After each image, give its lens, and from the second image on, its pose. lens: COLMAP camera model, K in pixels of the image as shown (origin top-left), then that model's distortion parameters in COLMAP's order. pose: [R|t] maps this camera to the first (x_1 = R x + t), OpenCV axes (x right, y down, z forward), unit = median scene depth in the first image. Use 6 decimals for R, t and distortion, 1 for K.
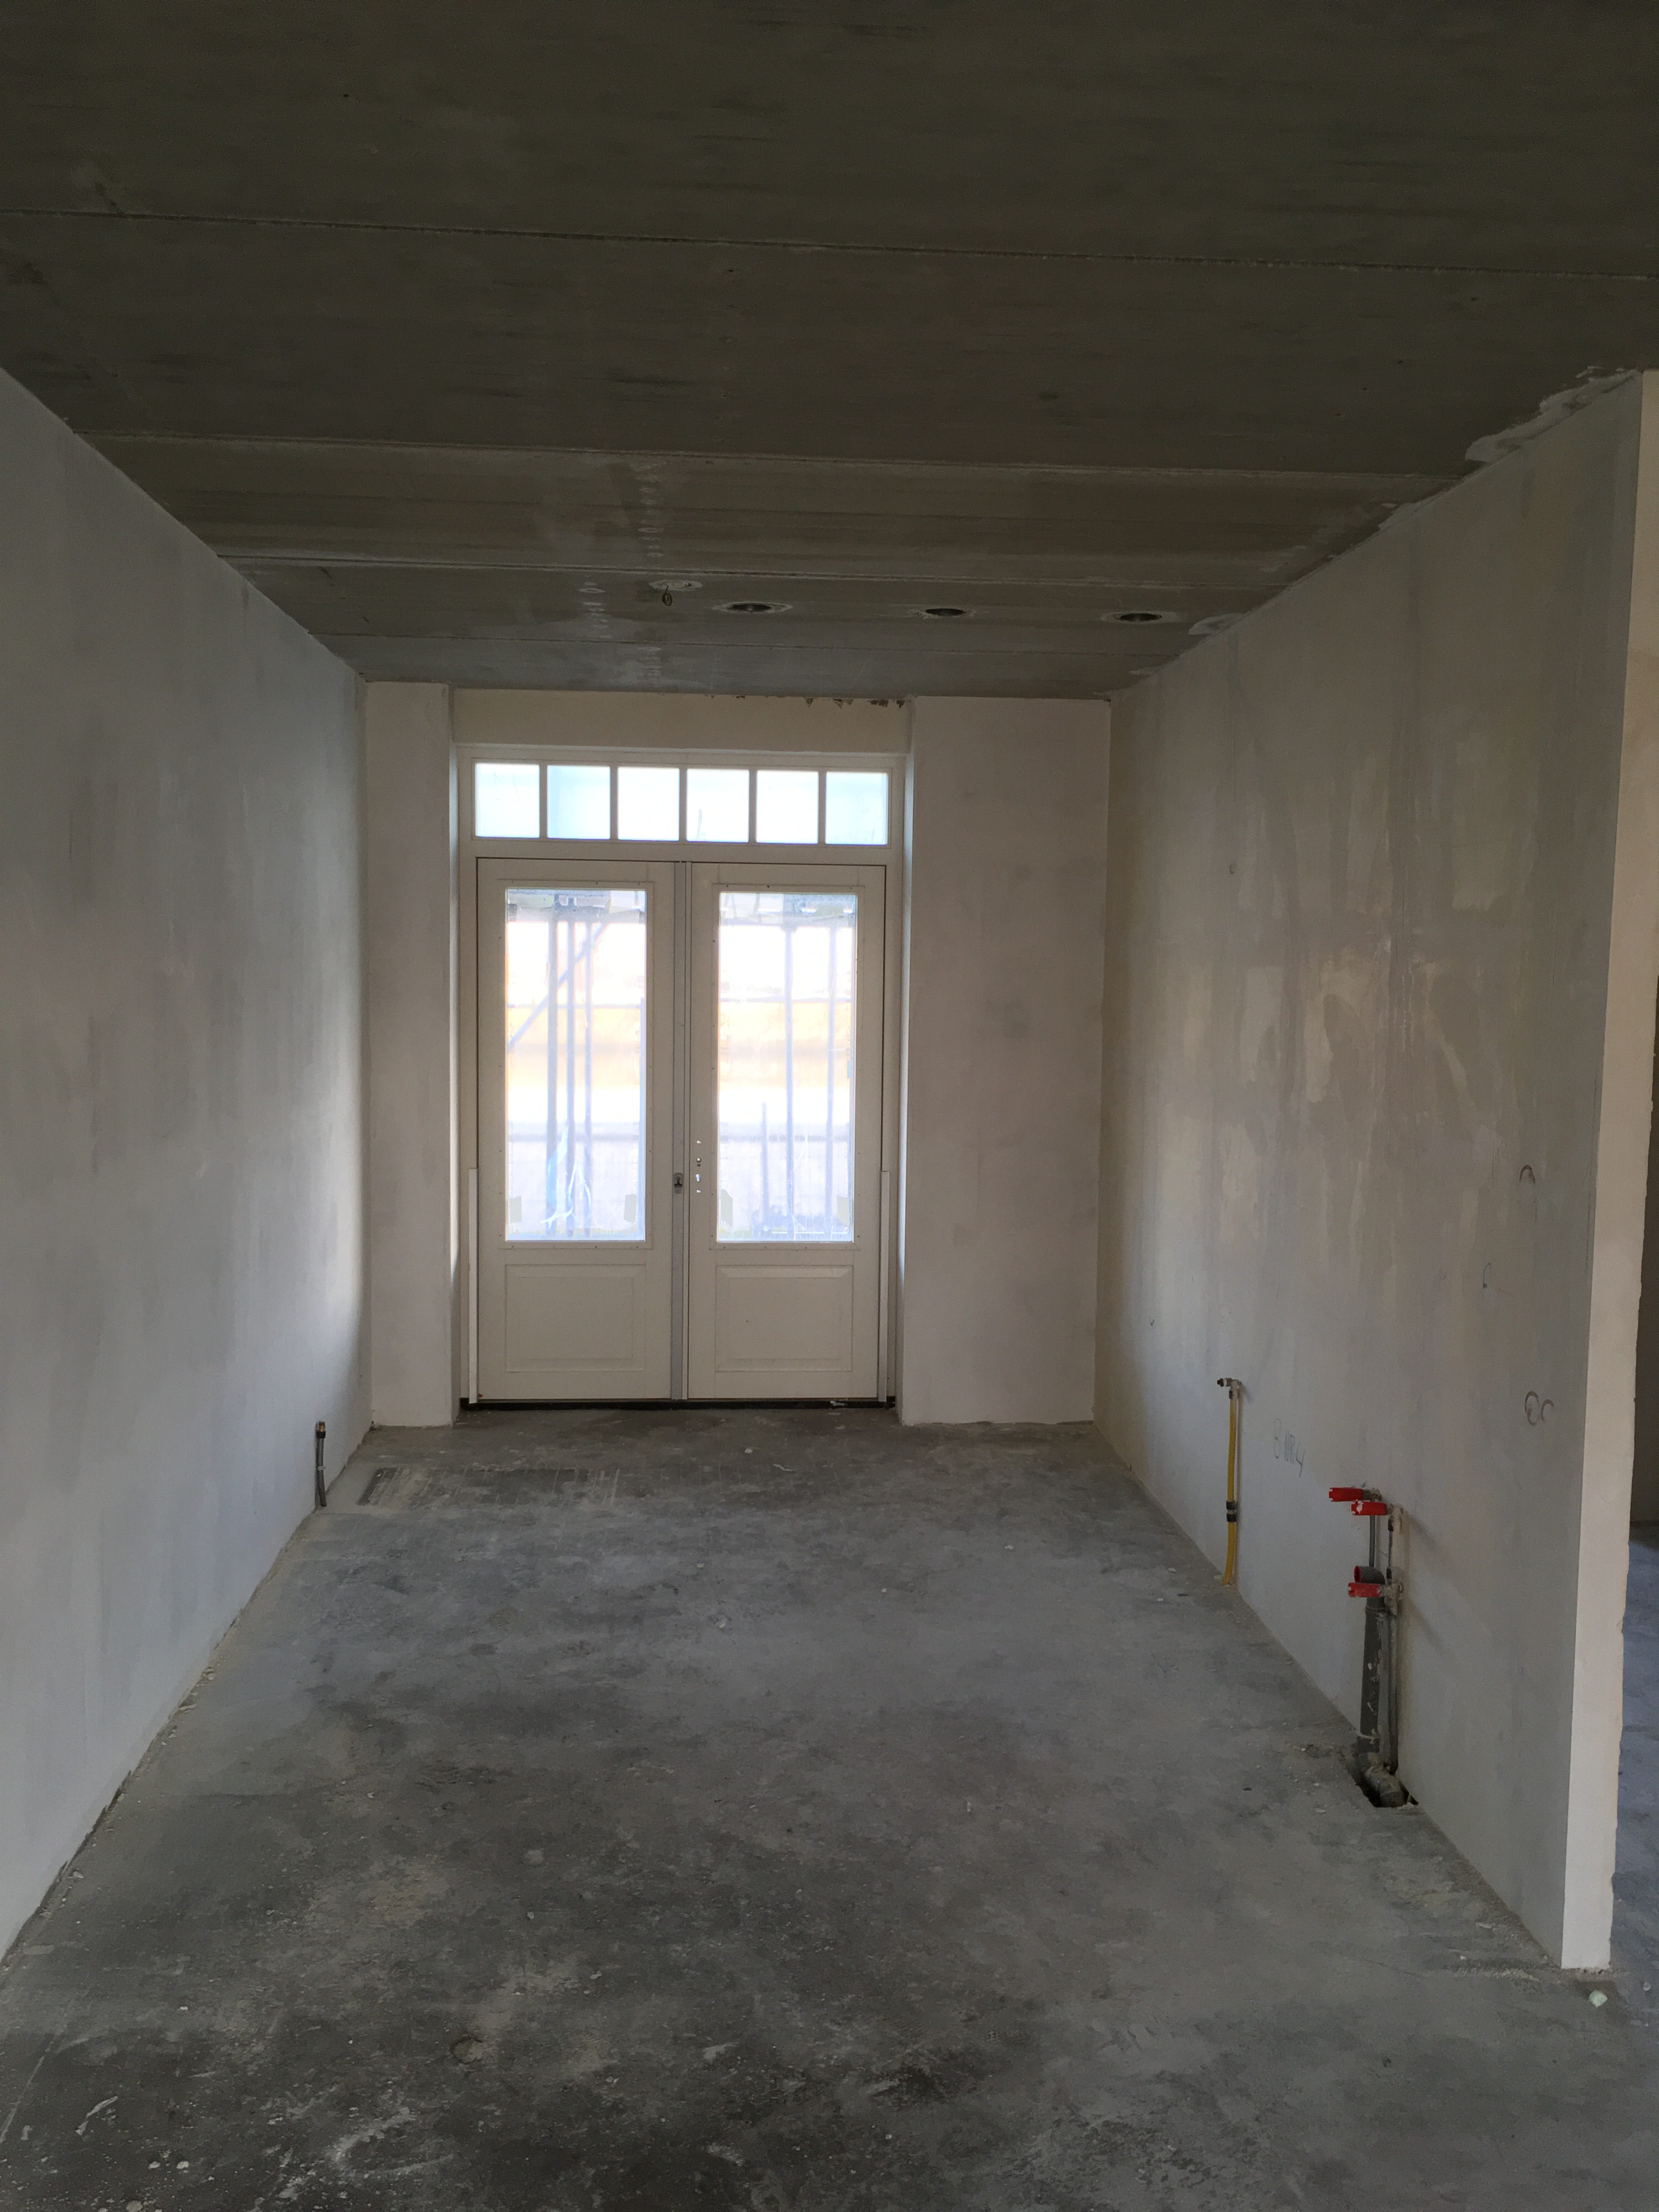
lens RADIAL K [[1865.5, 0, 832.6], [0, 1865.5, 1117.2], [0, 0, 1]] dist [0.076803, -0.098281]
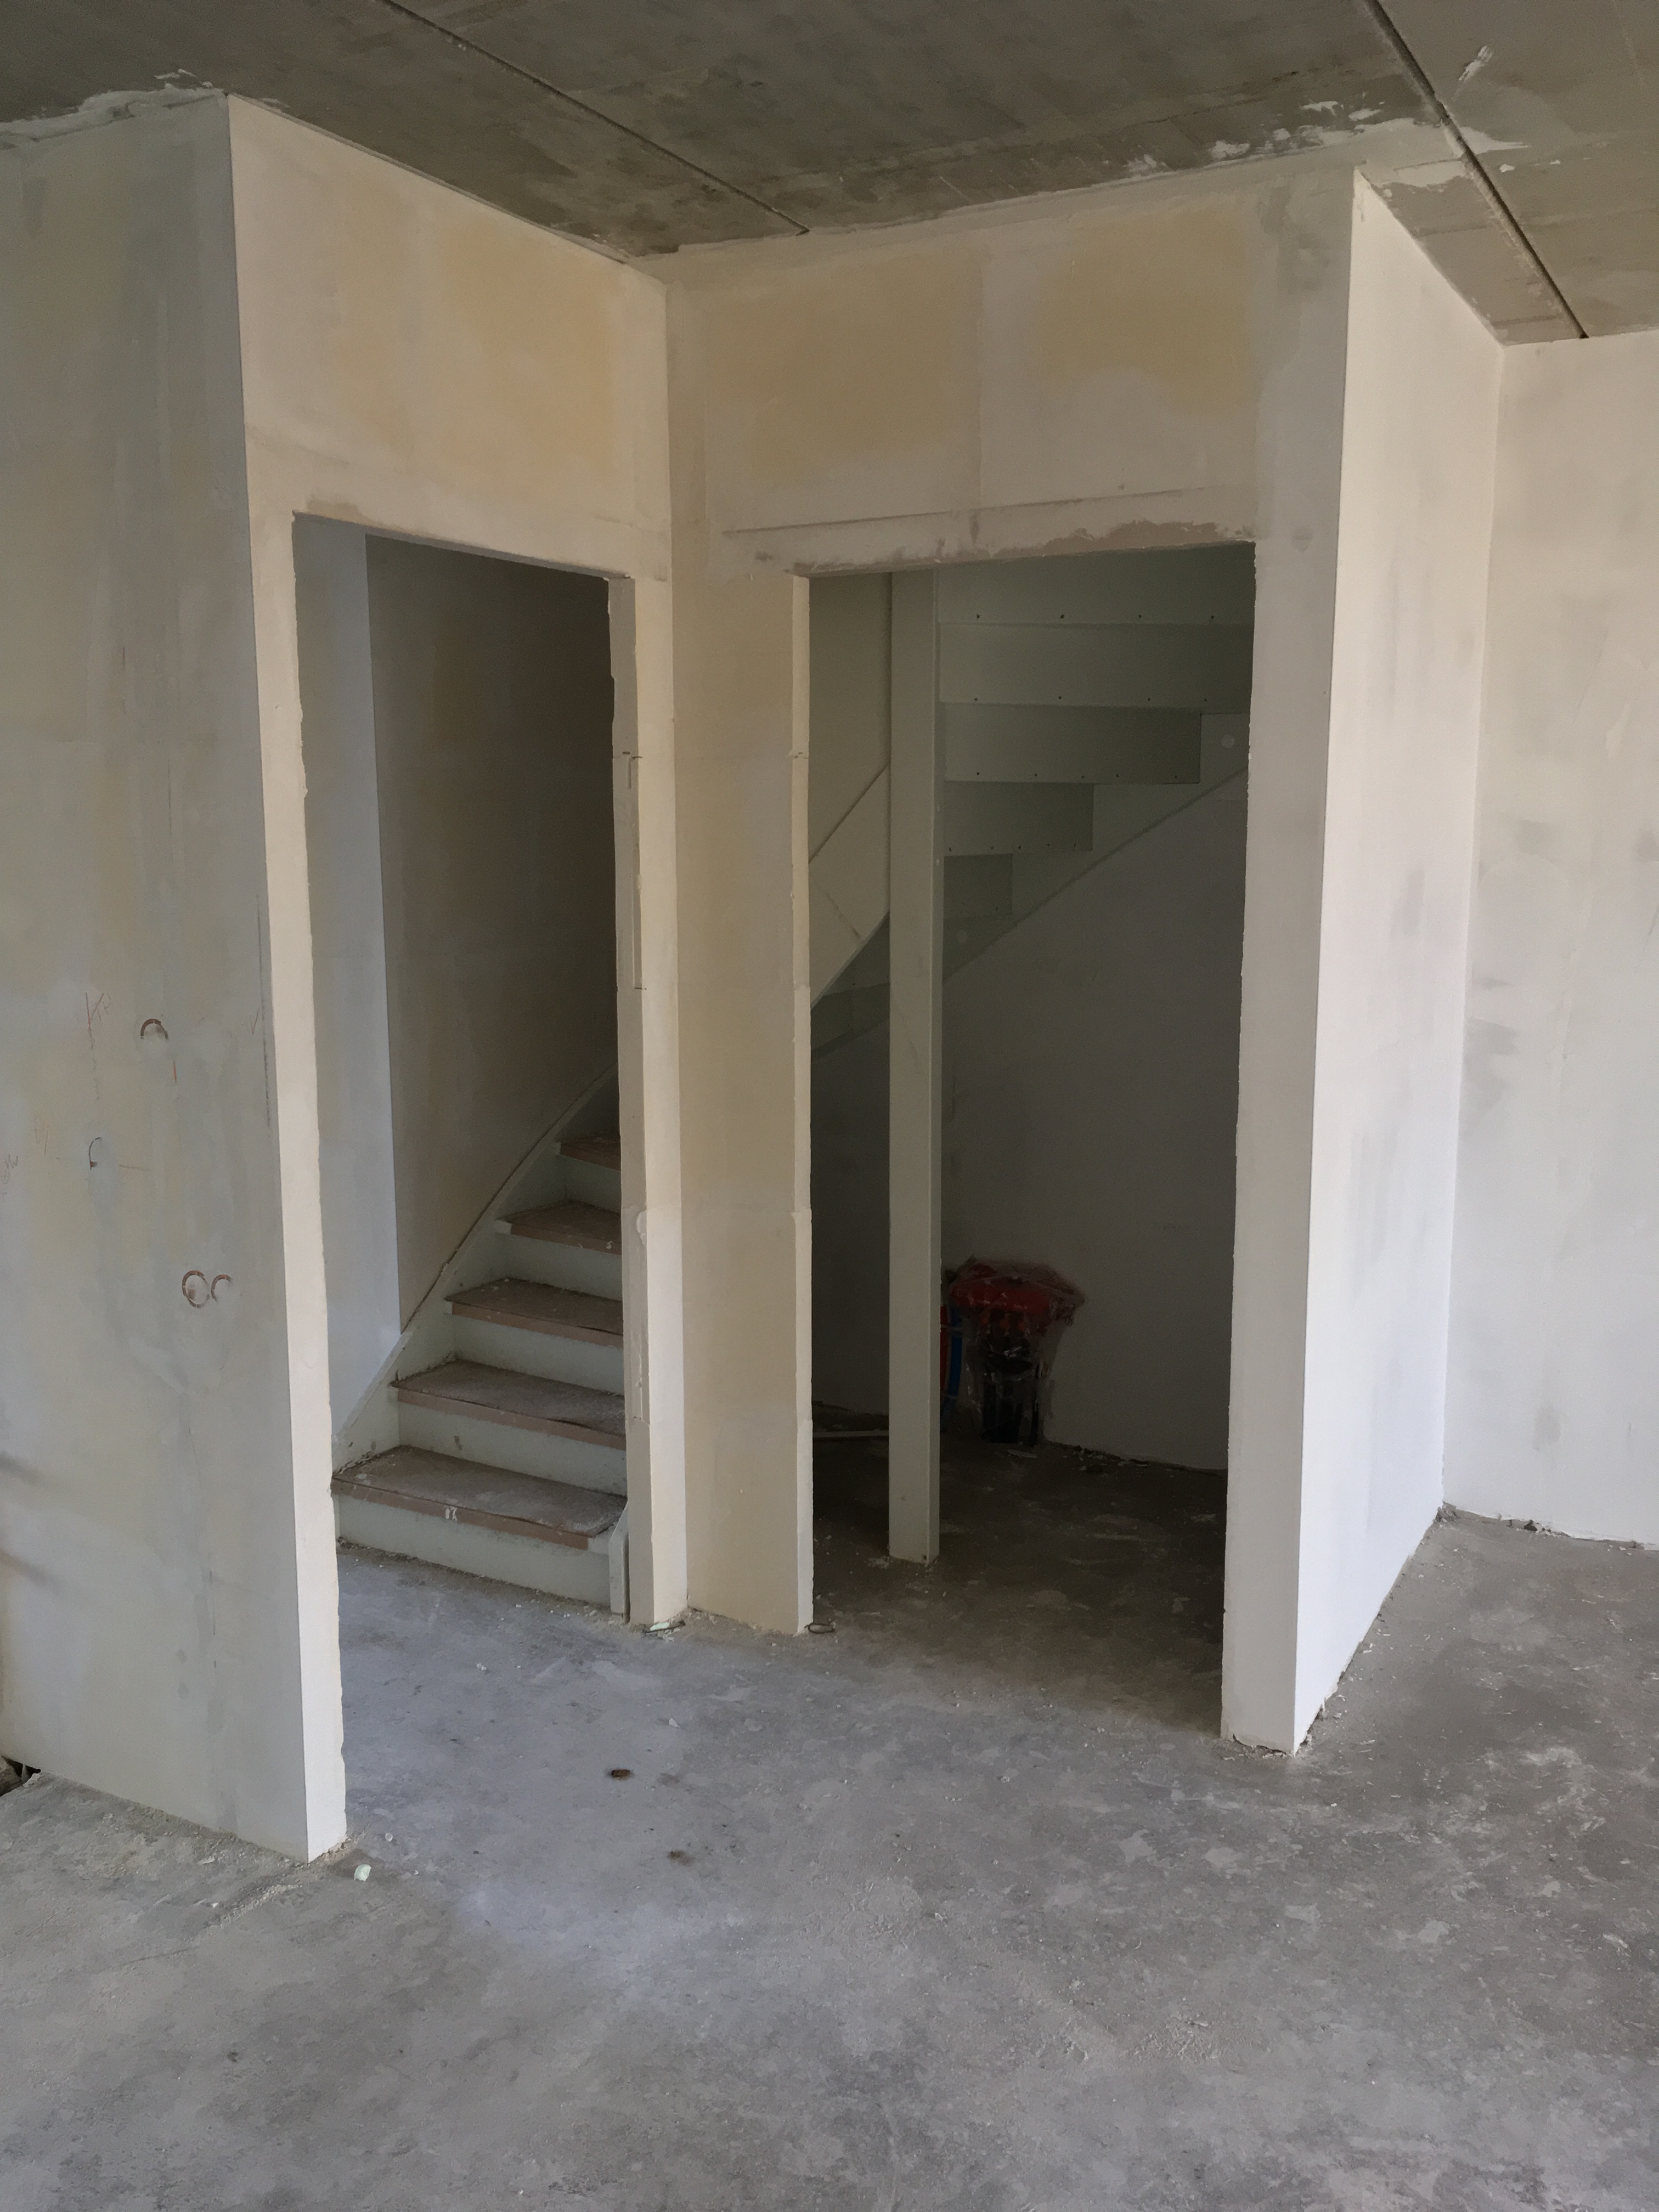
lens RADIAL K [[1865.5, 0, 832.6], [0, 1865.5, 1117.2], [0, 0, 1]] dist [0.076803, -0.098281]
pose [[0.544918, -0.149264, 0.825097, -0.150034], [0.078307, 0.988786, 0.127159, -0.012808], [-0.834825, -0.004680, 0.550496, 0.206015]]
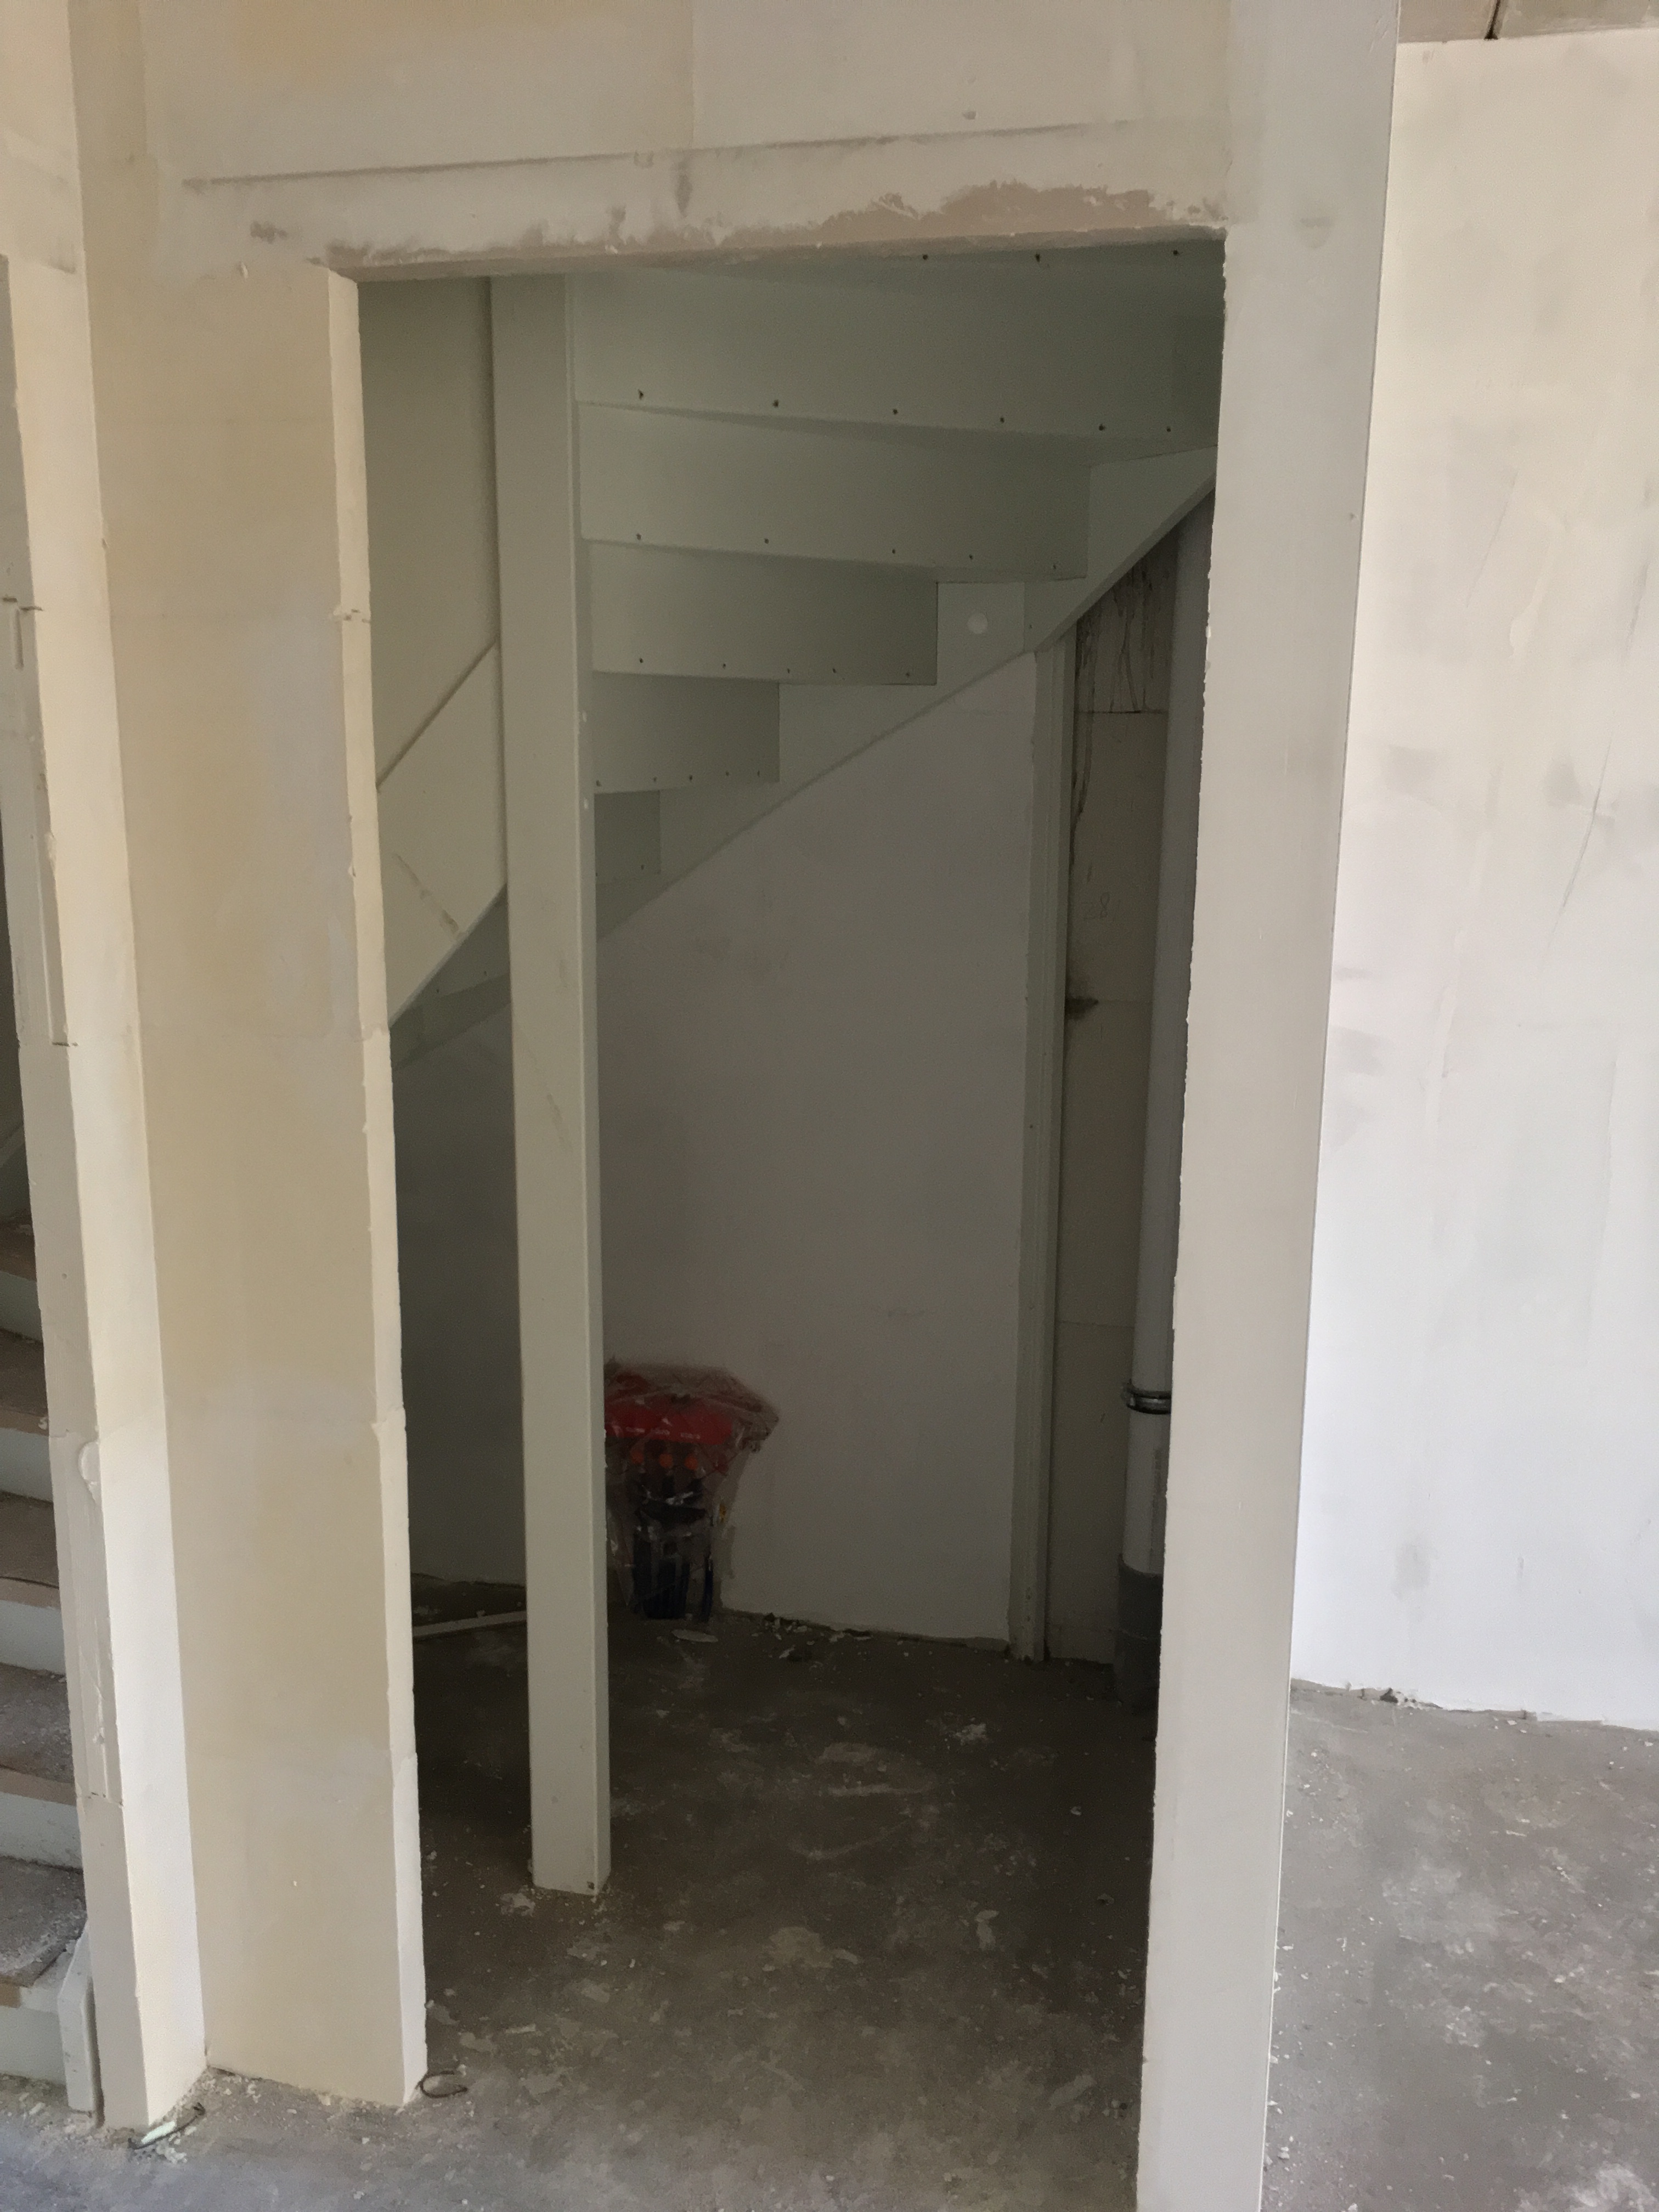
lens RADIAL K [[1865.5, 0, 832.6], [0, 1865.5, 1117.2], [0, 0, 1]] dist [0.076803, -0.098281]
pose [[0.309369, -0.207991, 0.927917, 0.147239], [0.072620, 0.978105, 0.195029, -0.029168], [-0.948165, 0.007050, 0.317700, 0.428893]]
